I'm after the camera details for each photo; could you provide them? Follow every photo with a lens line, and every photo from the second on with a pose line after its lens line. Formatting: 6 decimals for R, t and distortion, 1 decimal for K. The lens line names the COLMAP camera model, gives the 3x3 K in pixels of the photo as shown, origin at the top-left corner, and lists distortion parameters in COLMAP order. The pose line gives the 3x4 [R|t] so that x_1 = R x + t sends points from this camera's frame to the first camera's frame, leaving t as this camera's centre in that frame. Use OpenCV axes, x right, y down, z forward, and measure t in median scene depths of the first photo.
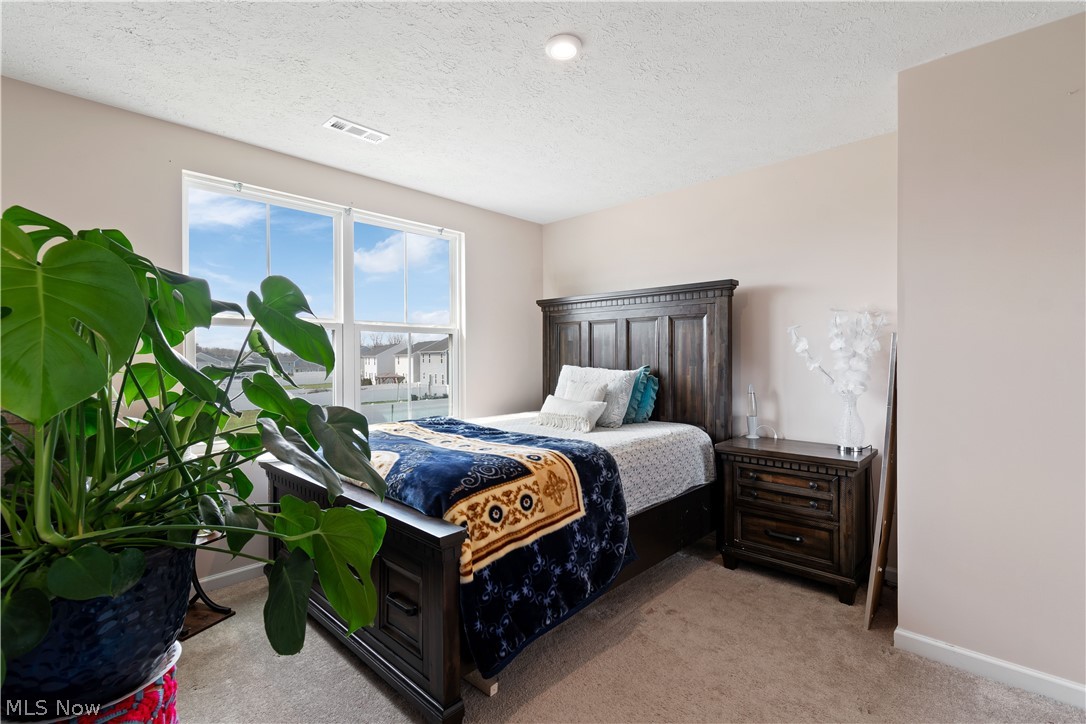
lens RADIAL K [[509.4, 0, 550.0], [0, 509.4, 360.4], [0, 0, 1]] dist [-0.001232, -0.000696]
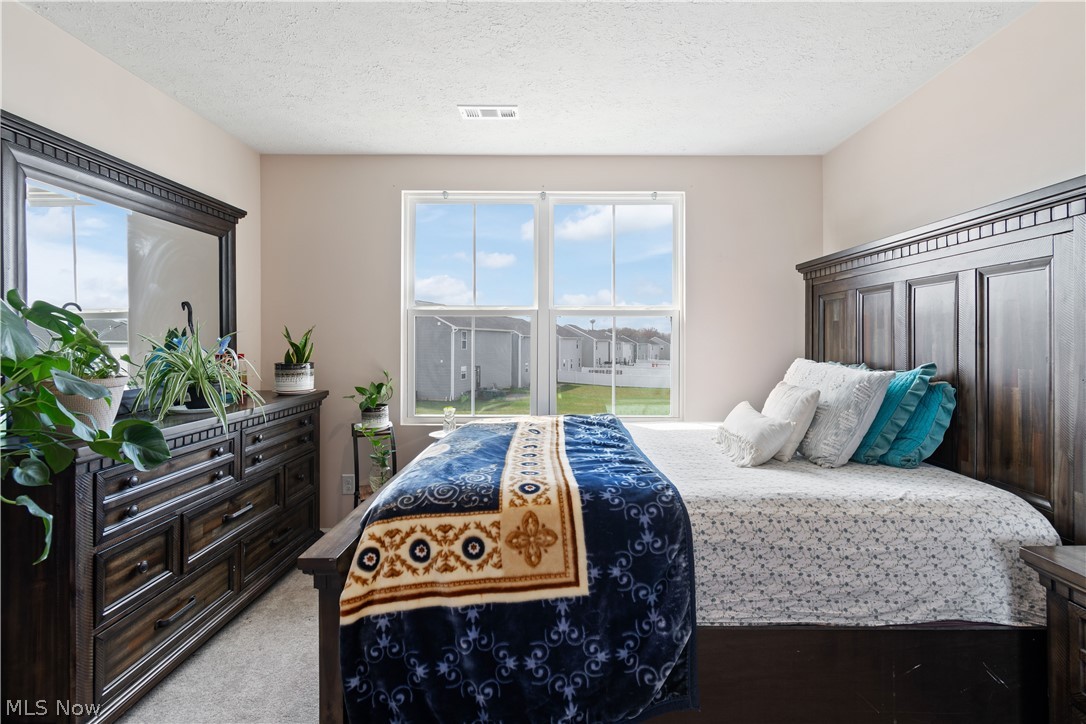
lens RADIAL K [[504.7, 0, 545.2], [0, 504.7, 339.0], [0, 0, 1]] dist [0.003833, -0.000248]
pose [[0.674445, 0.002533, -0.738321, 0.508637], [-0.008864, 0.999950, -0.004666, -0.016414], [0.738272, 0.009692, 0.674433, 0.533934]]
